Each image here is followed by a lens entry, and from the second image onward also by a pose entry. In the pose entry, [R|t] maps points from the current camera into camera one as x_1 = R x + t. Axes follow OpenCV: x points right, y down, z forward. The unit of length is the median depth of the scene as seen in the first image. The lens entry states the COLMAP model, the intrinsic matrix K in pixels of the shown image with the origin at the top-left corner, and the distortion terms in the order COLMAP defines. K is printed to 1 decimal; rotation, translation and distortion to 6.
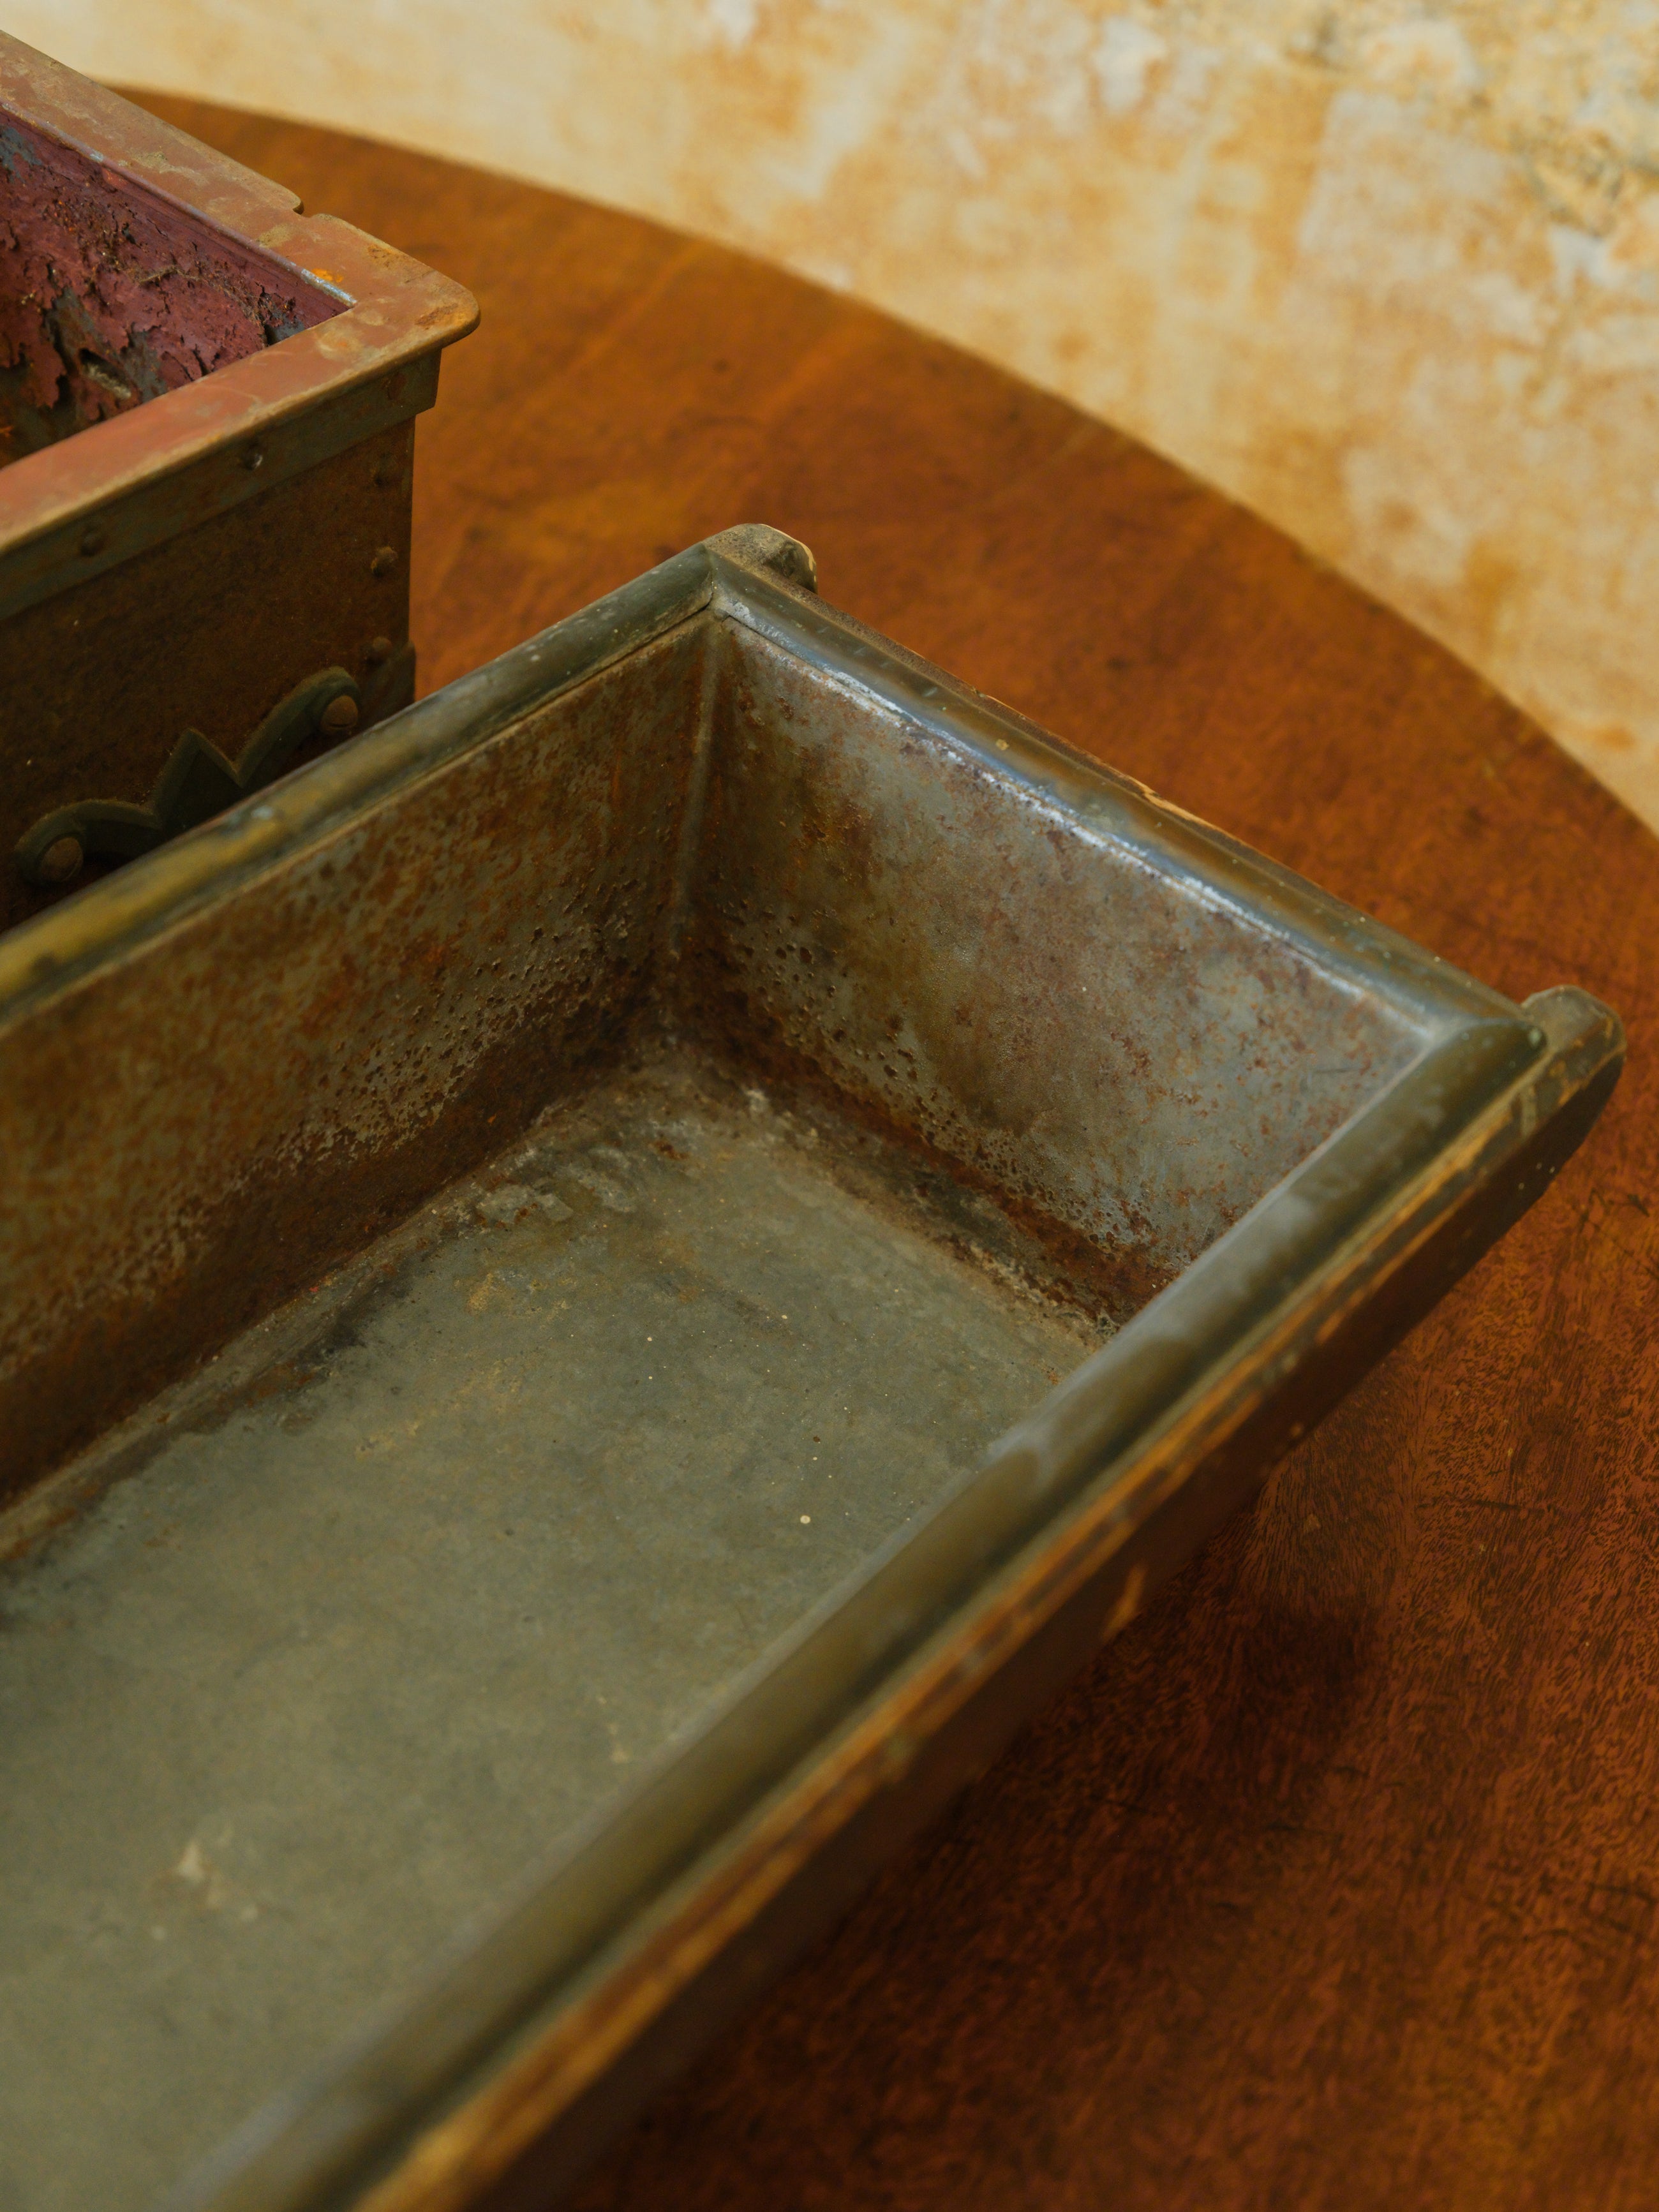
lens RADIAL K [[3289.2, 0, 823.3], [0, 3289.2, 1156.3], [0, 0, 1]] dist [-0.009930, 0.000000]
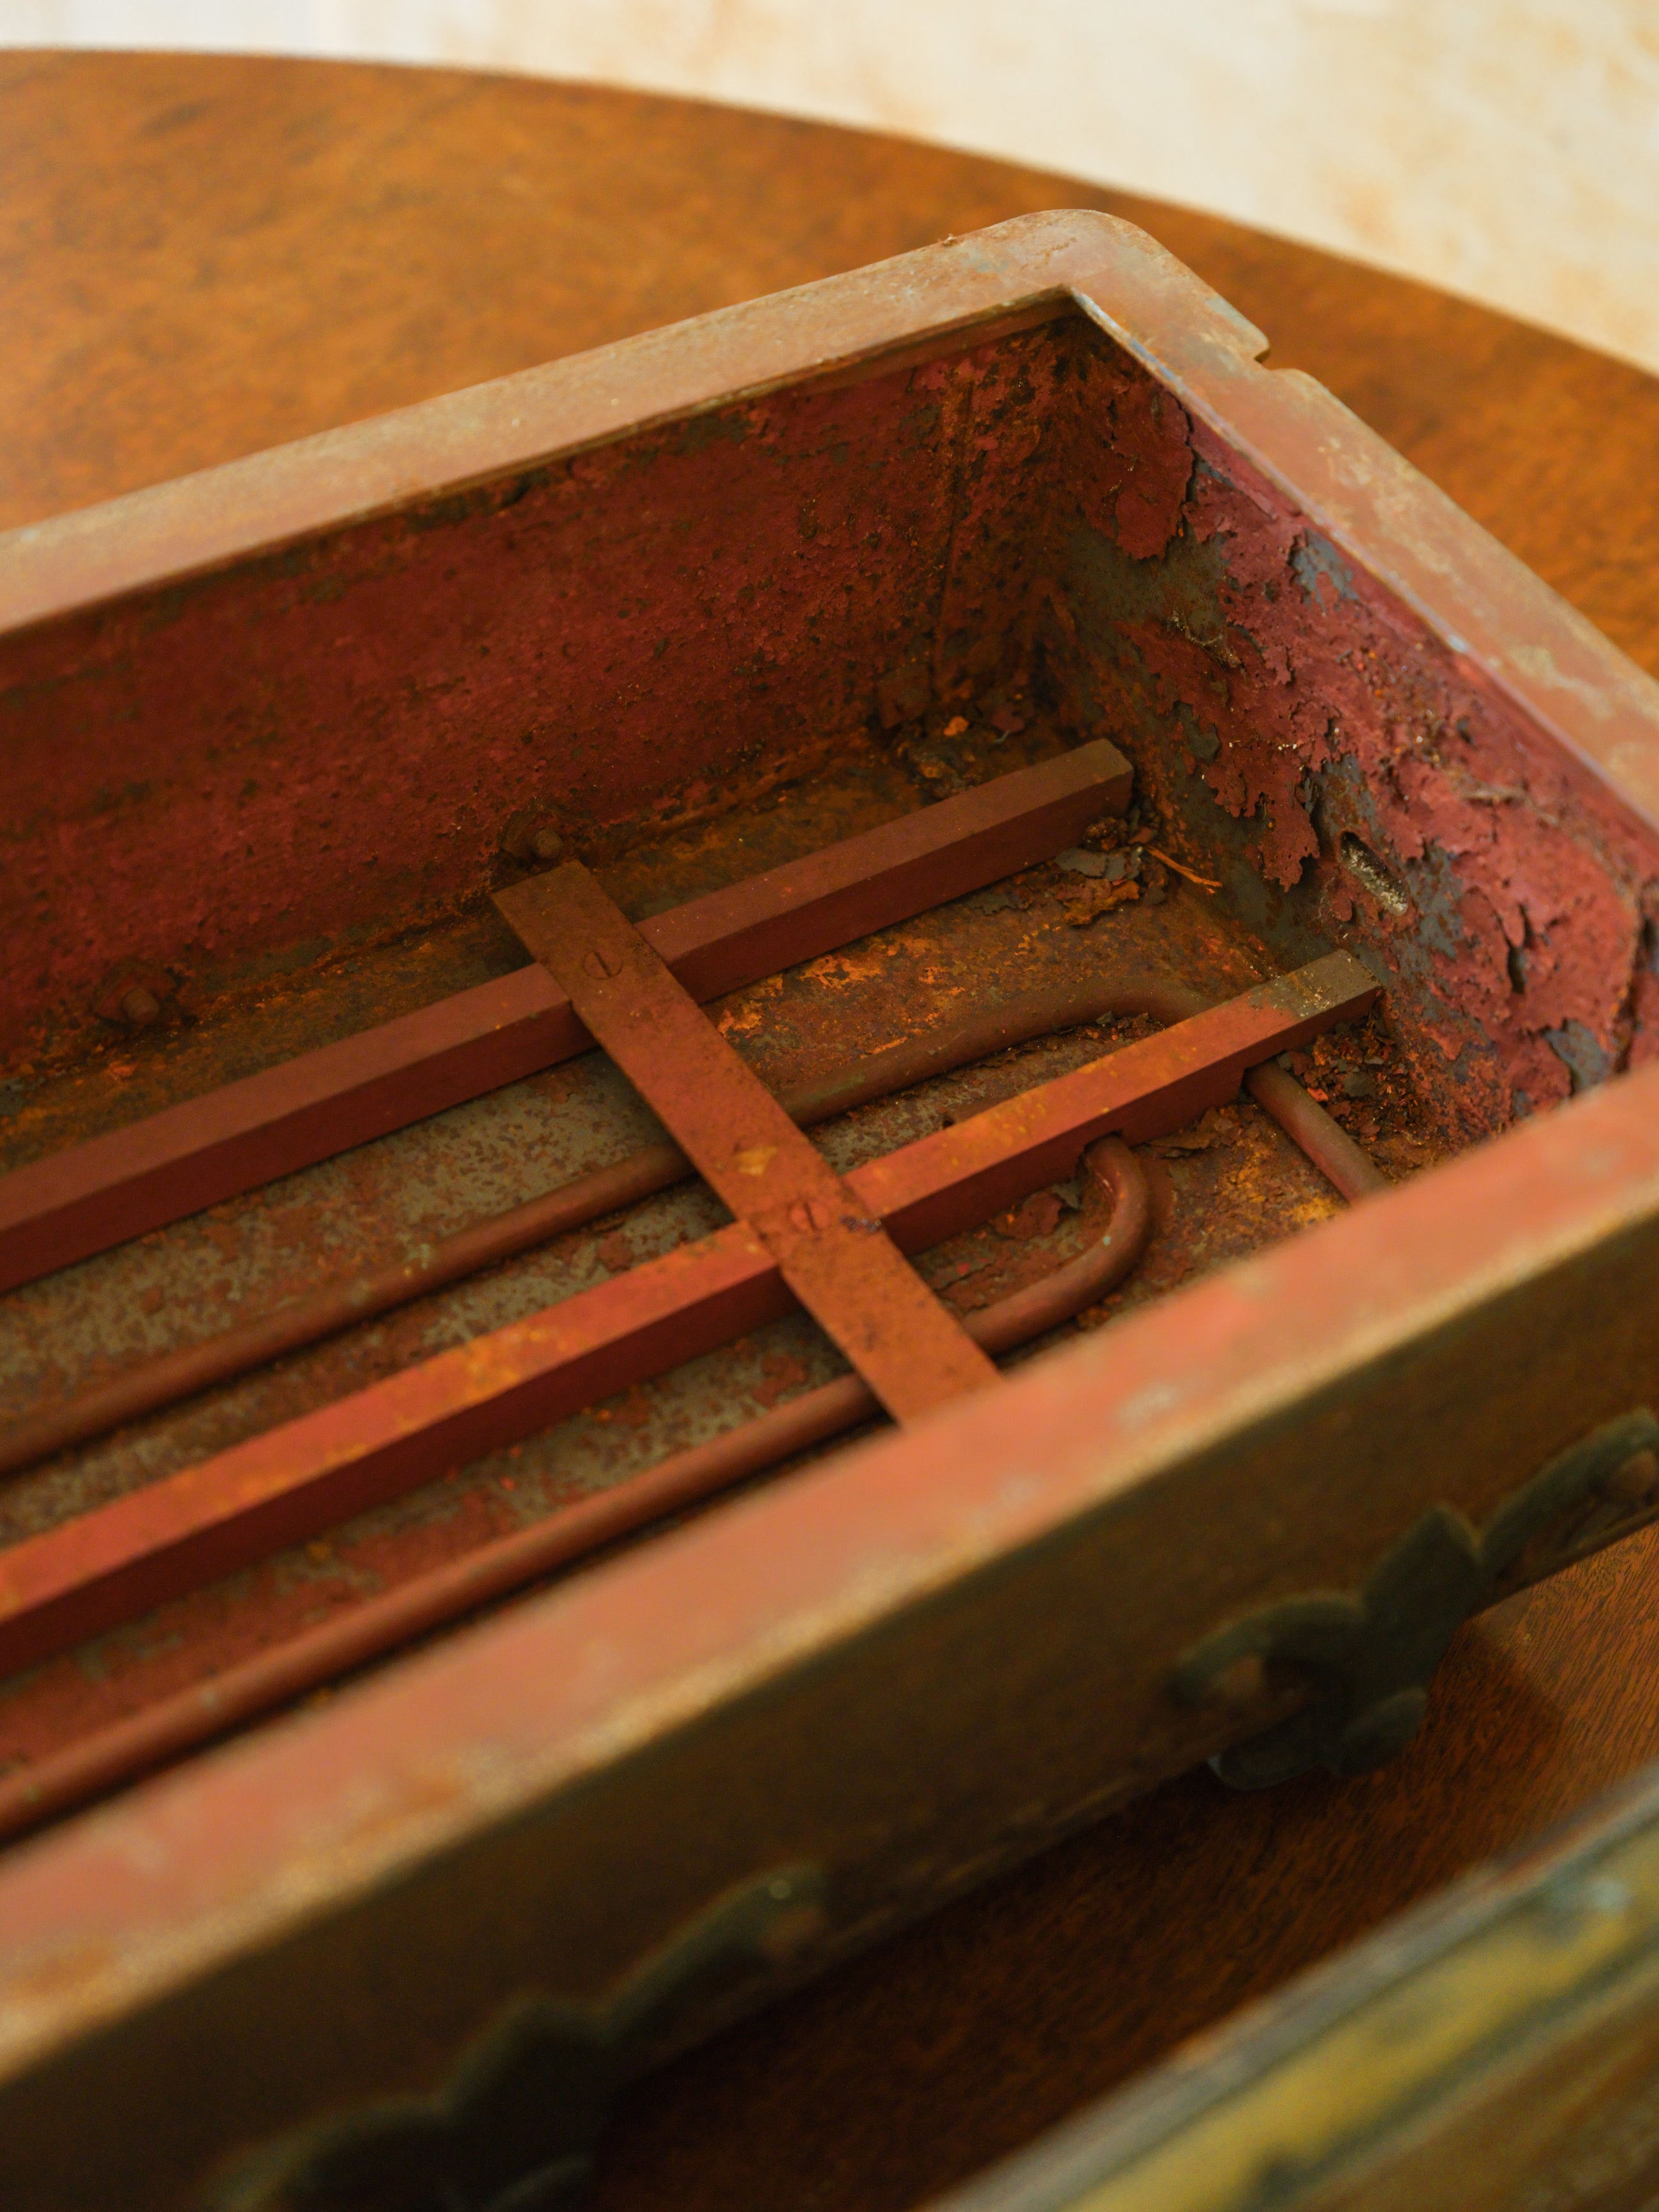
lens RADIAL K [[3289.2, 0, 818.5], [0, 3289.2, 1117.3], [0, 0, 1]] dist [-0.009930, 0.000000]
pose [[0.952425, 0.203235, -0.227117, -0.163760], [-0.192058, 0.978847, 0.070514, -0.218885], [0.236644, -0.023540, 0.971311, 0.269195]]
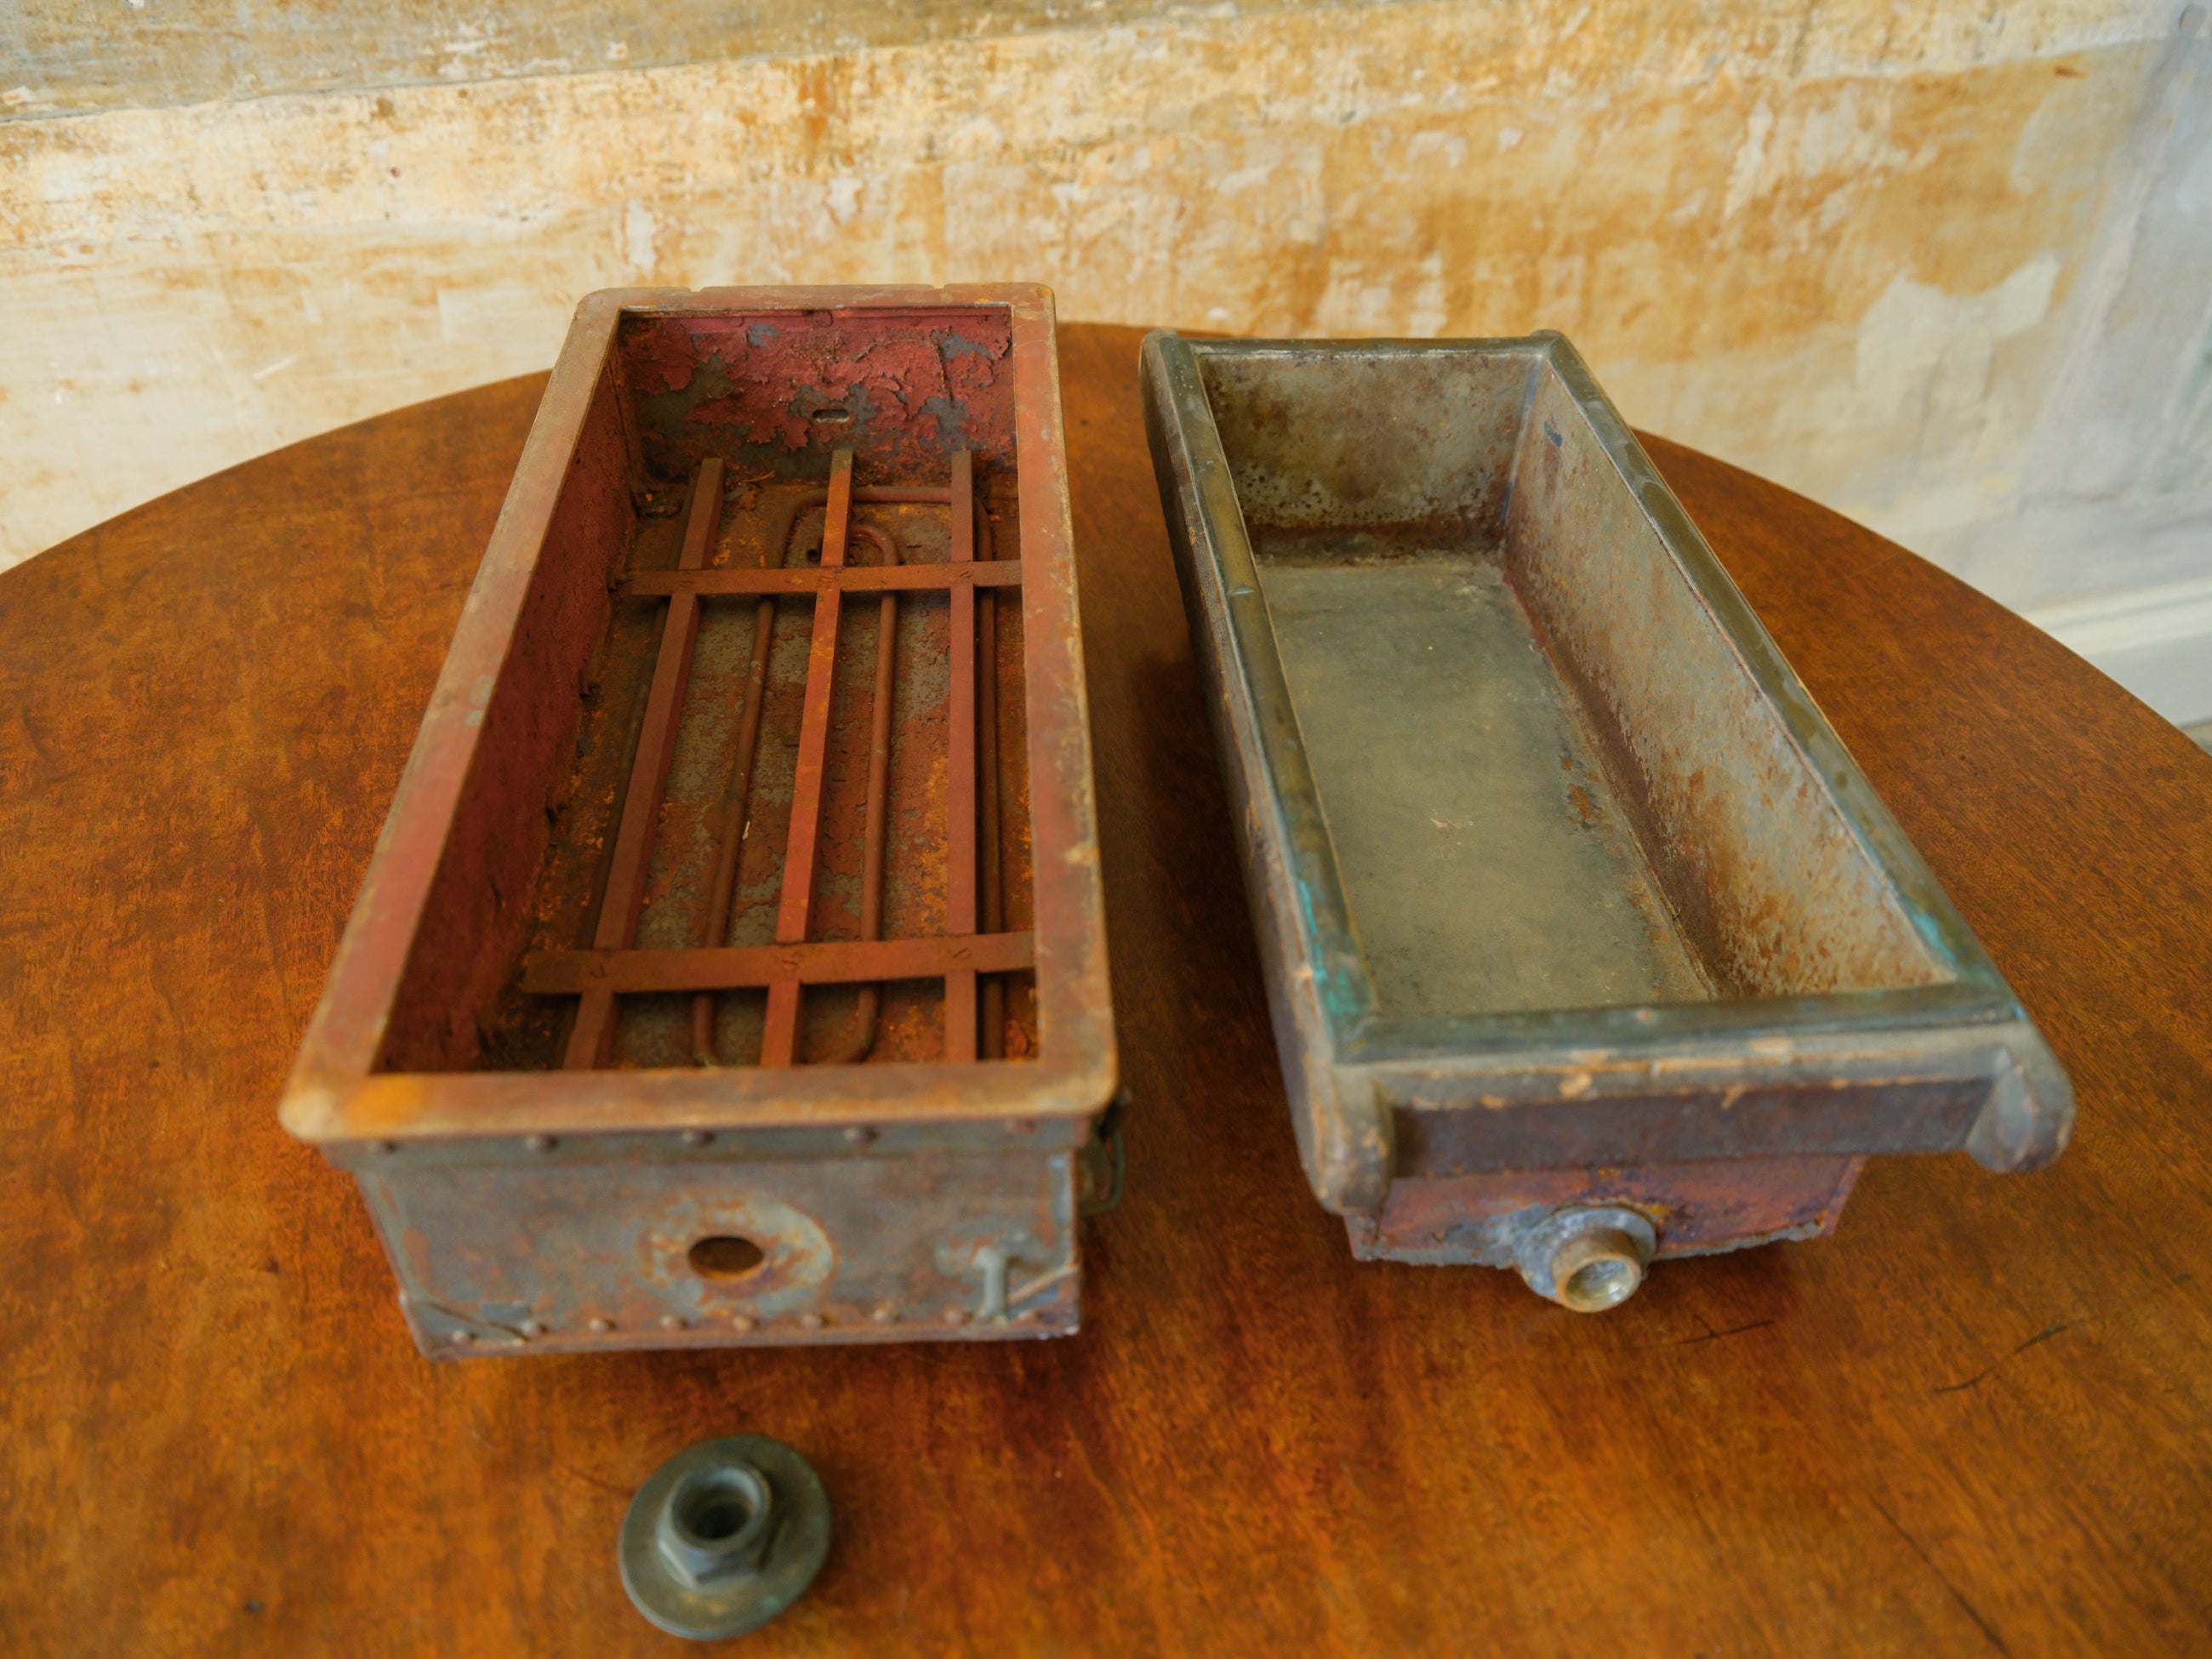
lens RADIAL K [[1789.2, 0, 1122.9], [0, 1789.2, 834.5], [0, 0, 1]] dist [-0.006761, -0.000372]
pose [[0.728610, -0.525457, 0.439342, -0.754224], [0.525552, 0.840244, 0.133357, -0.067112], [-0.439228, 0.133732, 0.888366, -0.081946]]
